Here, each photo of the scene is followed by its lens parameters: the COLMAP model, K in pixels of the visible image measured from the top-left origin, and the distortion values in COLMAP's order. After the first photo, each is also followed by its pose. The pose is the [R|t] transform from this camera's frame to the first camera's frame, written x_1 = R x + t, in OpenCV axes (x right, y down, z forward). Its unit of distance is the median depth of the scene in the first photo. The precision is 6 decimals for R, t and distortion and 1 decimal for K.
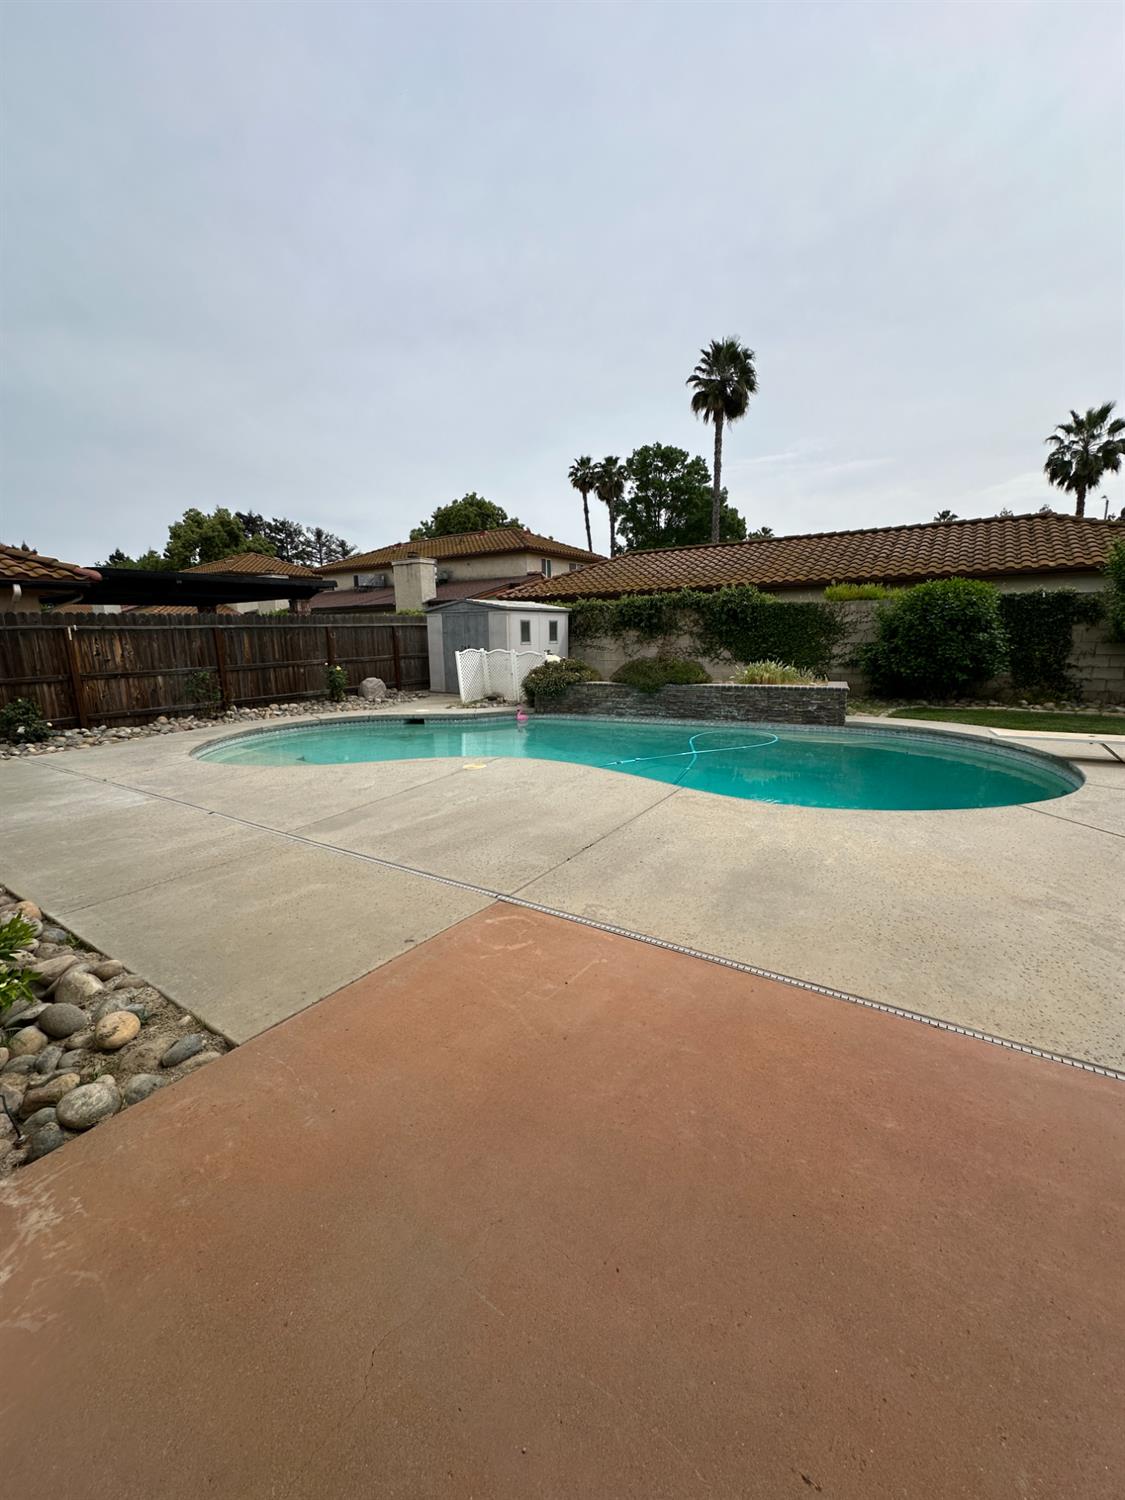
lens RADIAL K [[599.6, 0, 562.1], [0, 599.6, 748.6], [0, 0, 1]] dist [-0.002717, 0.000529]
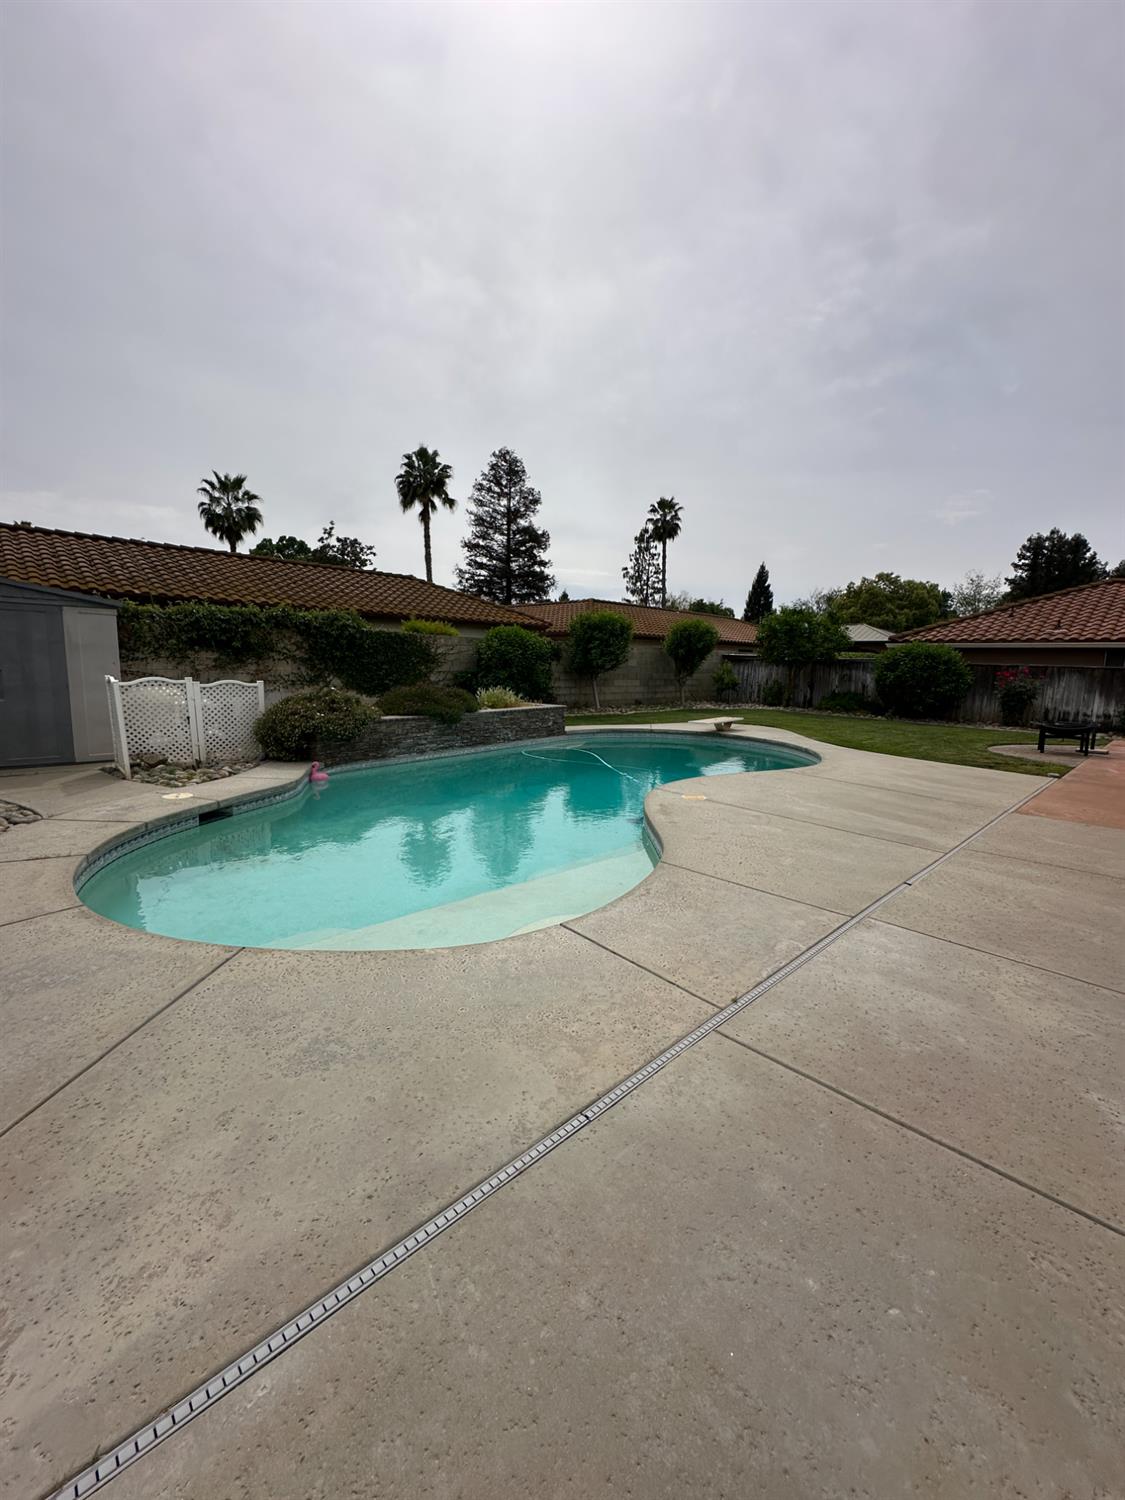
lens RADIAL K [[599.6, 0, 562.1], [0, 599.6, 748.6], [0, 0, 1]] dist [-0.002717, 0.000529]
pose [[0.229655, -0.116502, 0.966274, -0.514288], [0.159007, 0.983962, 0.080843, -0.073348], [-0.960196, 0.135078, 0.244496, 0.437821]]
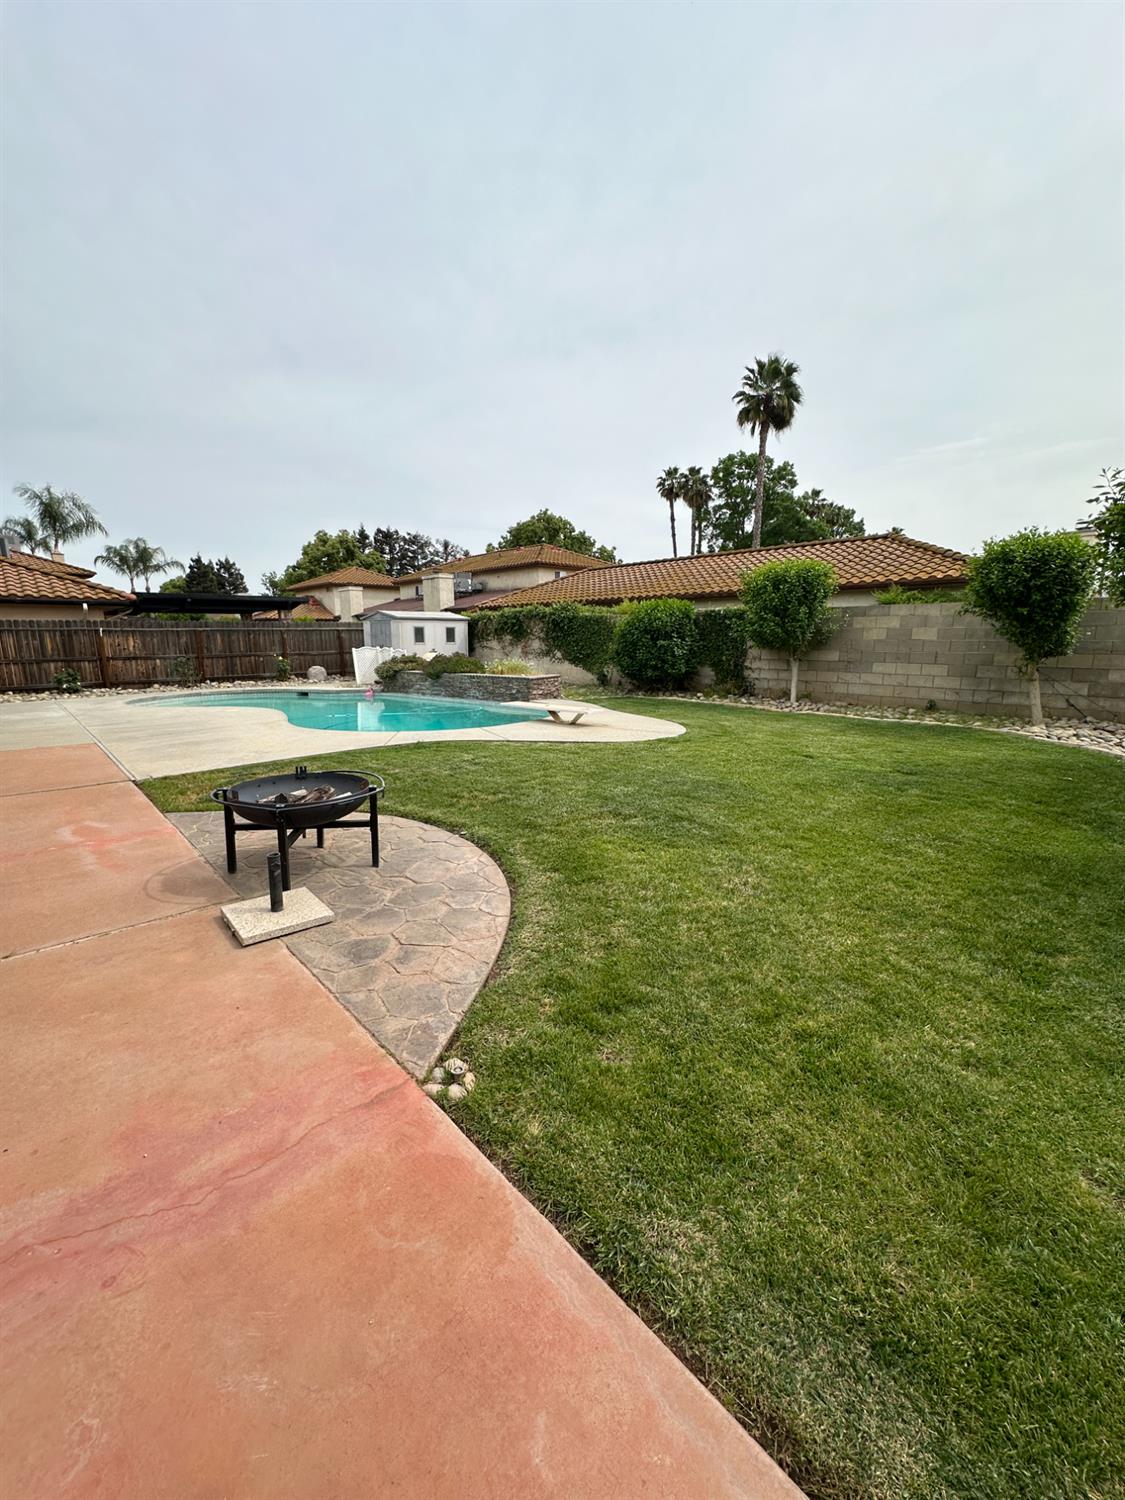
lens RADIAL K [[599.6, 0, 562.1], [0, 599.6, 748.6], [0, 0, 1]] dist [-0.002717, 0.000529]
pose [[0.971290, 0.057406, -0.230868, 0.559538], [-0.058330, 0.998293, 0.002825, 0.037079], [0.230636, 0.010723, 0.972981, -0.232015]]
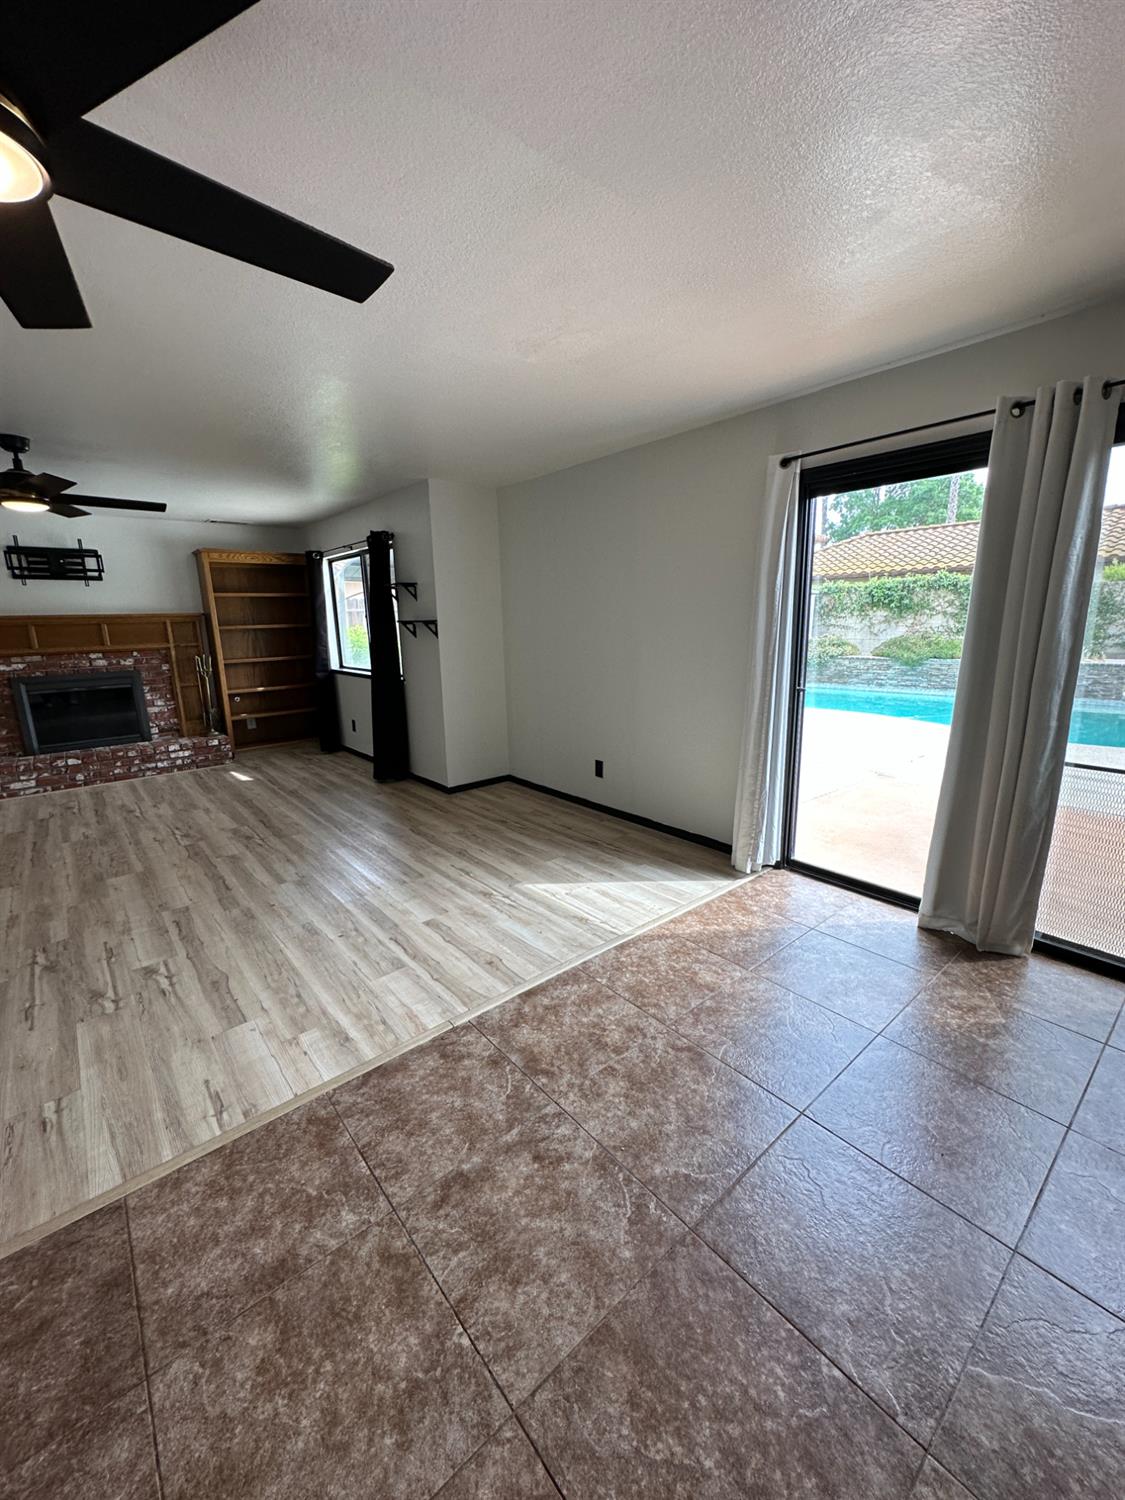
lens RADIAL K [[599.6, 0, 562.1], [0, 599.6, 748.6], [0, 0, 1]] dist [-0.002717, 0.000529]
pose [[0.957597, 0.062127, -0.281334, -0.113470], [-0.053765, 0.997855, 0.037355, 0.039754], [0.283051, -0.020645, 0.958883, -0.194405]]
